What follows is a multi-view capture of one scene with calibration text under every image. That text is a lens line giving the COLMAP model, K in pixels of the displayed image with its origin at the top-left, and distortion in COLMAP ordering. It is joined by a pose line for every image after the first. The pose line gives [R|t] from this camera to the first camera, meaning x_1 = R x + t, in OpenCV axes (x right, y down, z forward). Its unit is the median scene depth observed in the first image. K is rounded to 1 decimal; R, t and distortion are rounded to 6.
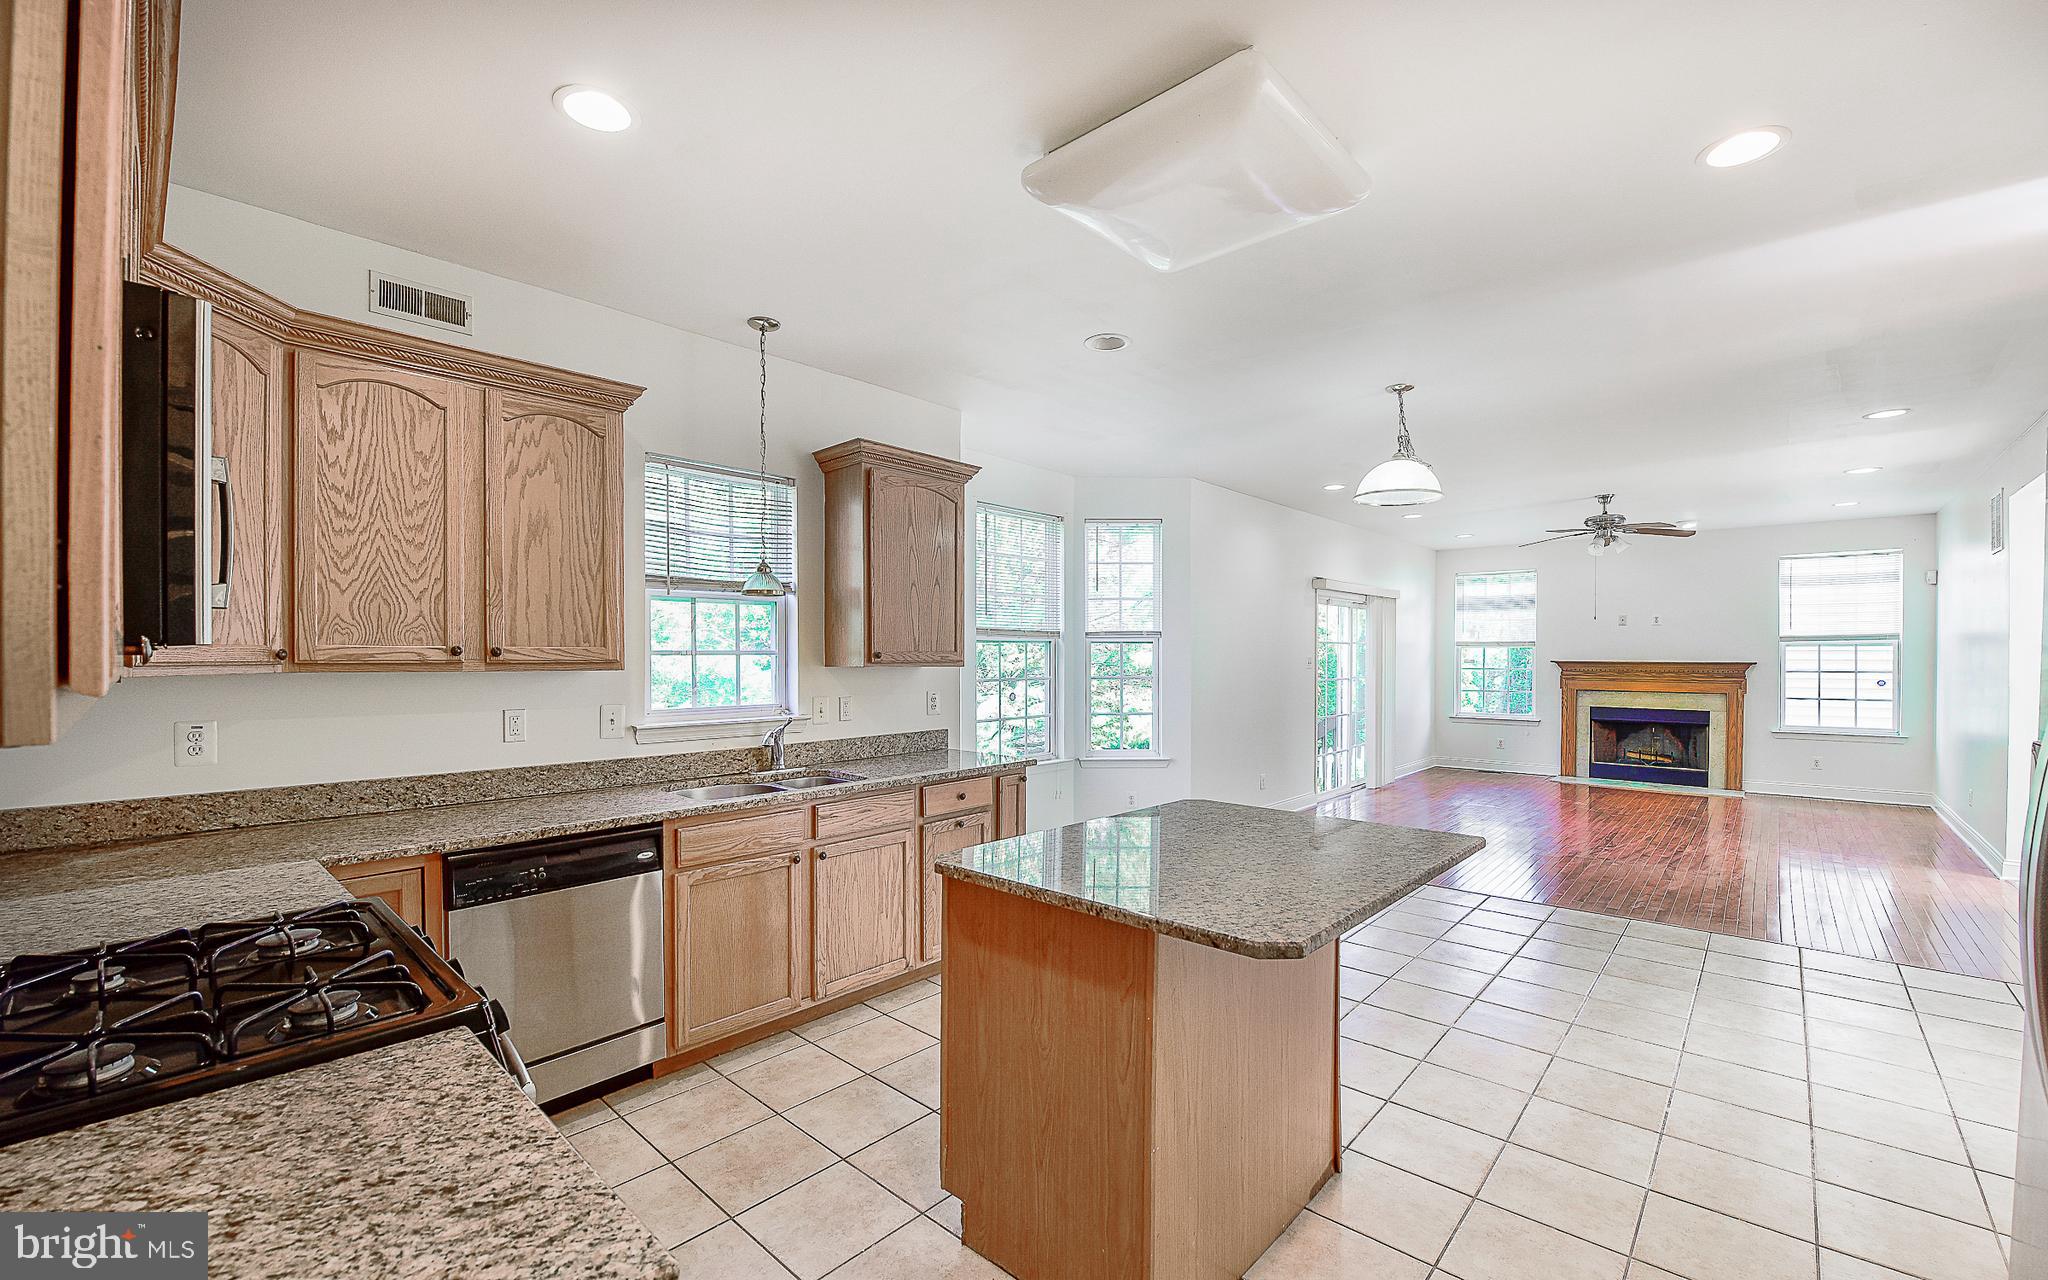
lens RADIAL K [[839.0, 0, 1045.9], [0, 839.0, 661.5], [0, 0, 1]] dist [-0.010778, -0.001683]
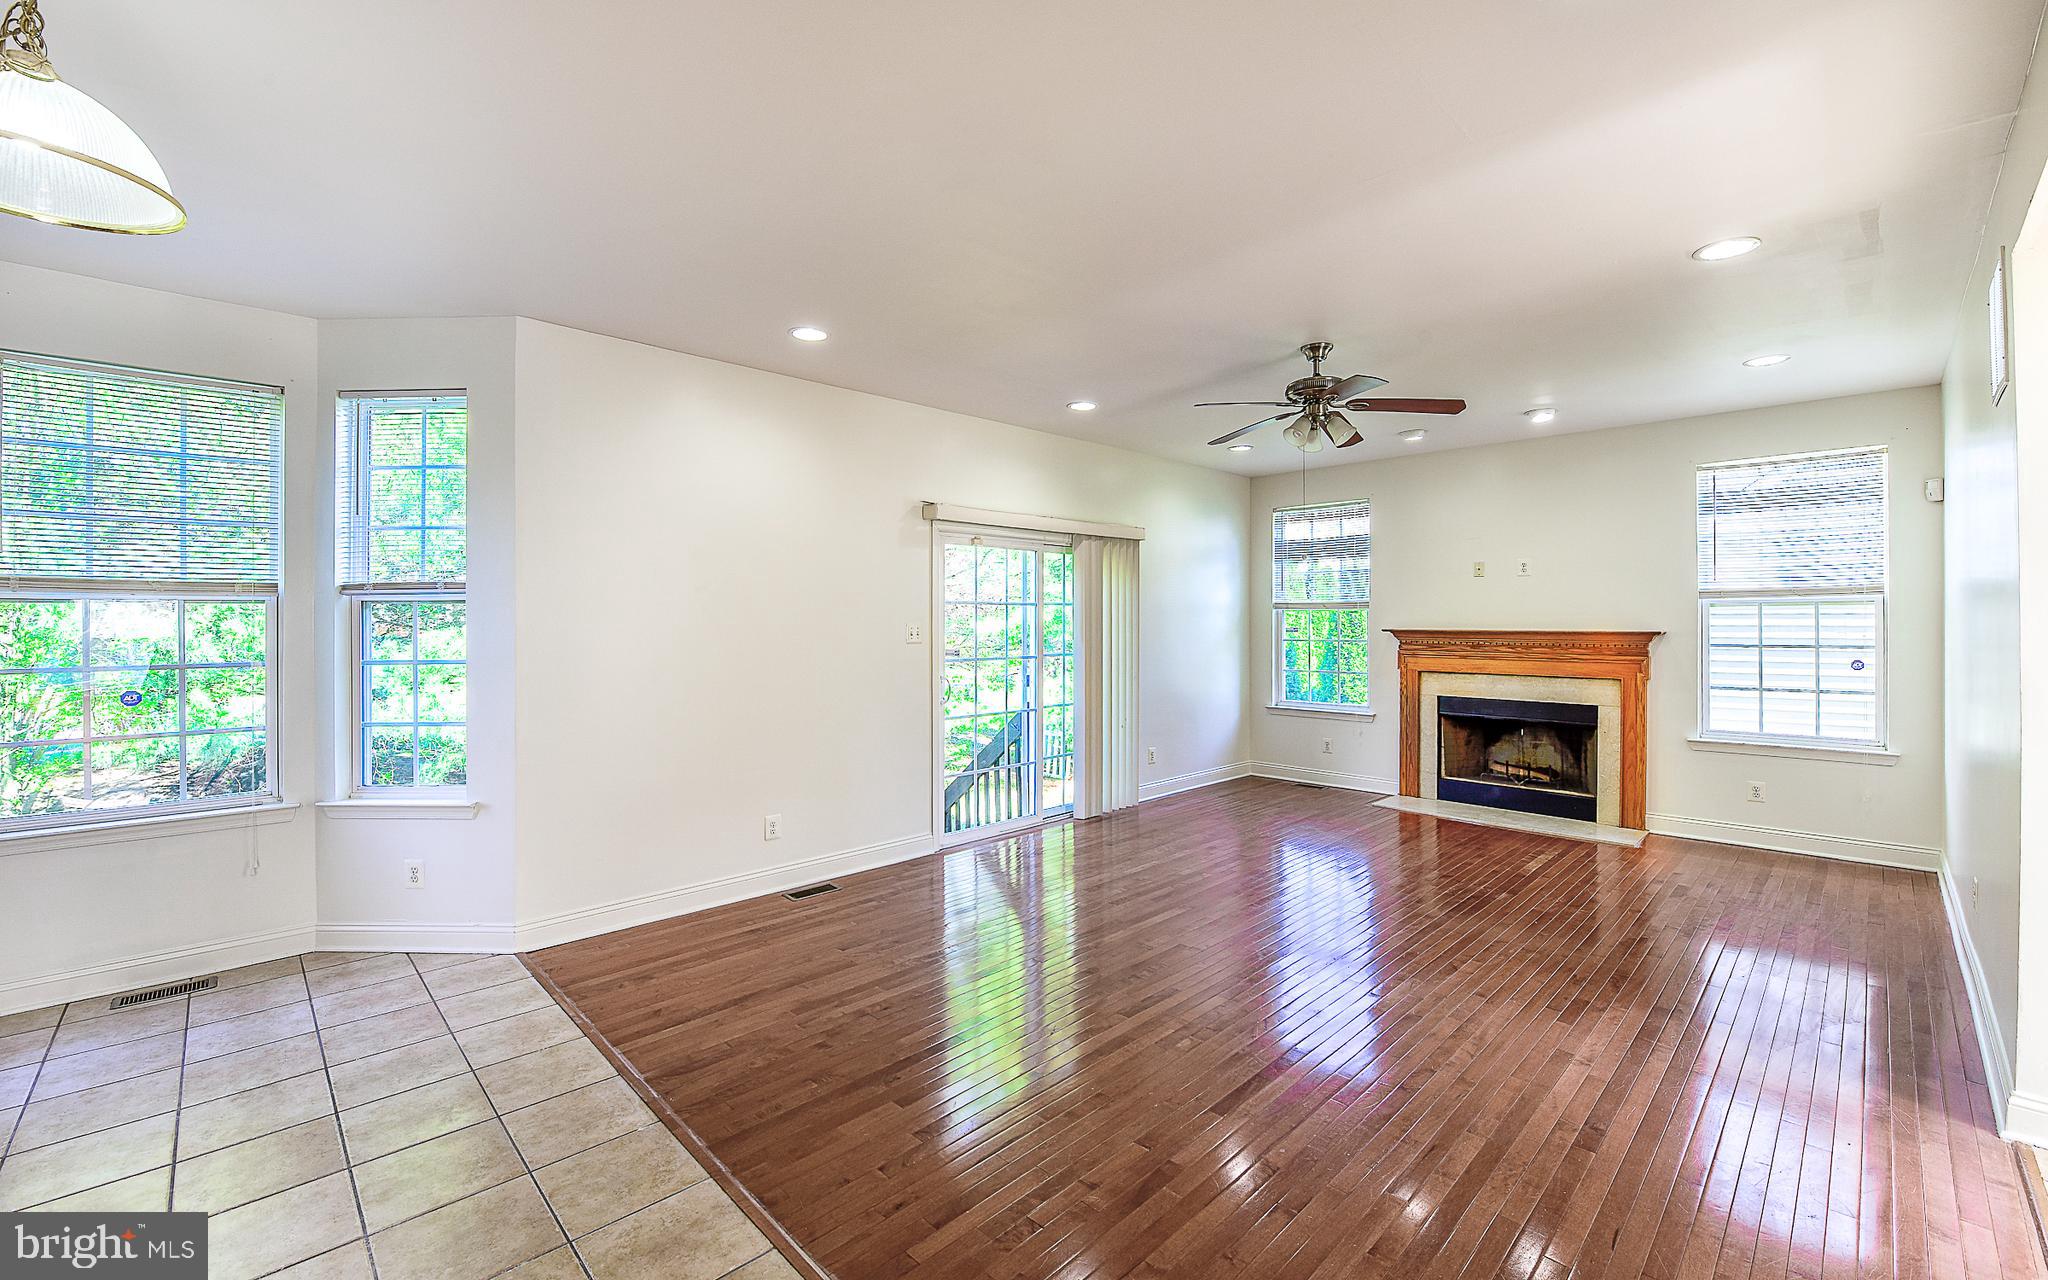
lens RADIAL K [[839.0, 0, 1057.0], [0, 839.0, 624.9], [0, 0, 1]] dist [-0.010778, -0.001683]
pose [[0.998544, -0.002585, -0.053878, 0.513820], [0.002474, 0.999995, -0.002117, -0.004590], [0.053883, 0.001980, 0.998545, 0.404703]]
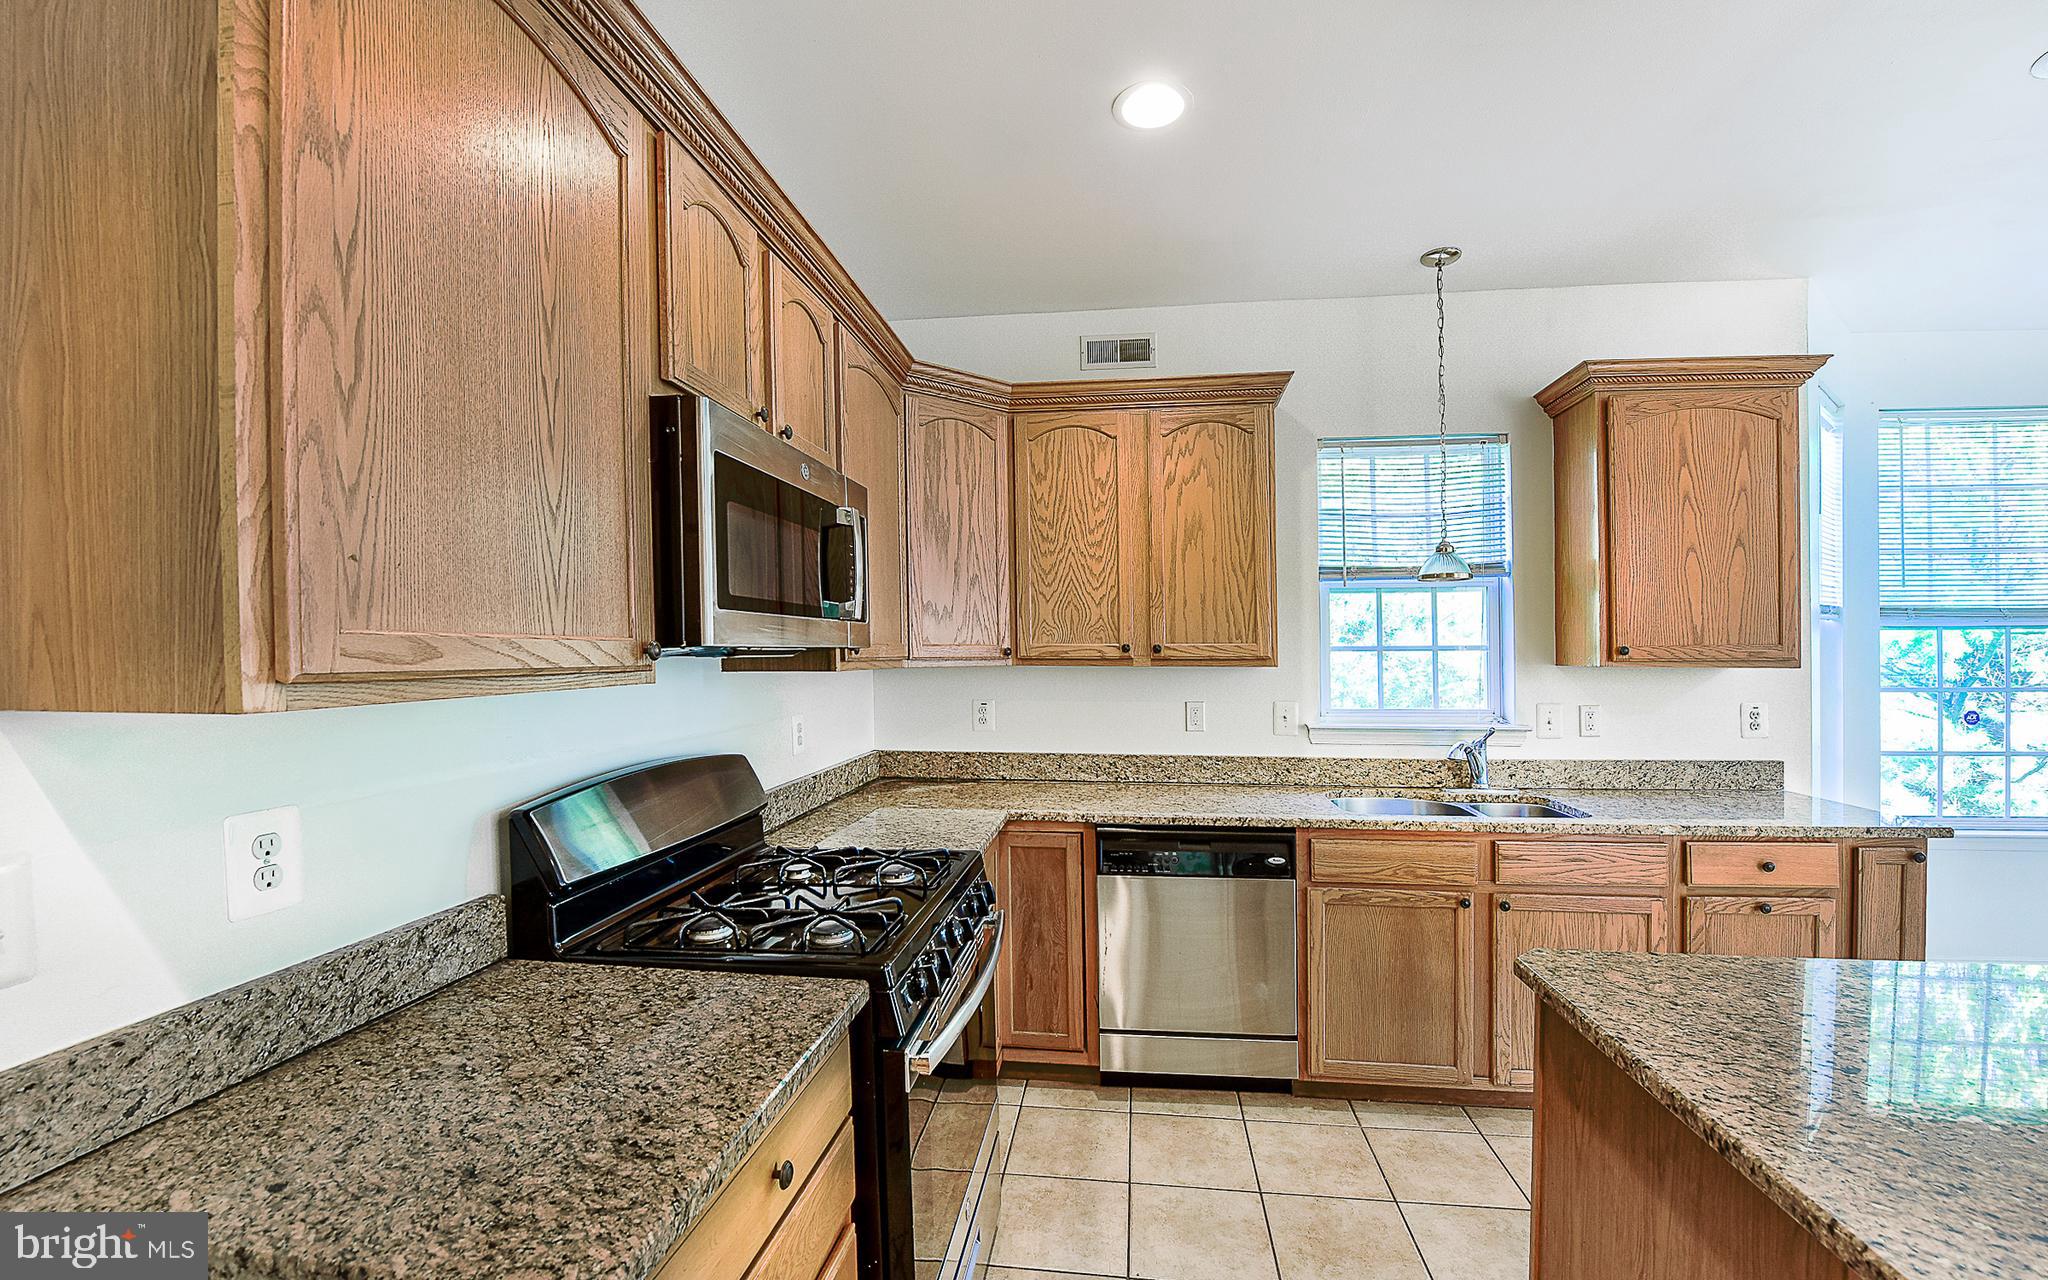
lens RADIAL K [[839.0, 0, 1038.2], [0, 839.0, 661.5], [0, 0, 1]] dist [-0.010778, -0.001683]
pose [[0.563699, 0.009446, -0.825926, 0.122359], [-0.003967, 0.999954, 0.008728, -0.002752], [0.825971, -0.001644, 0.563711, 0.180846]]
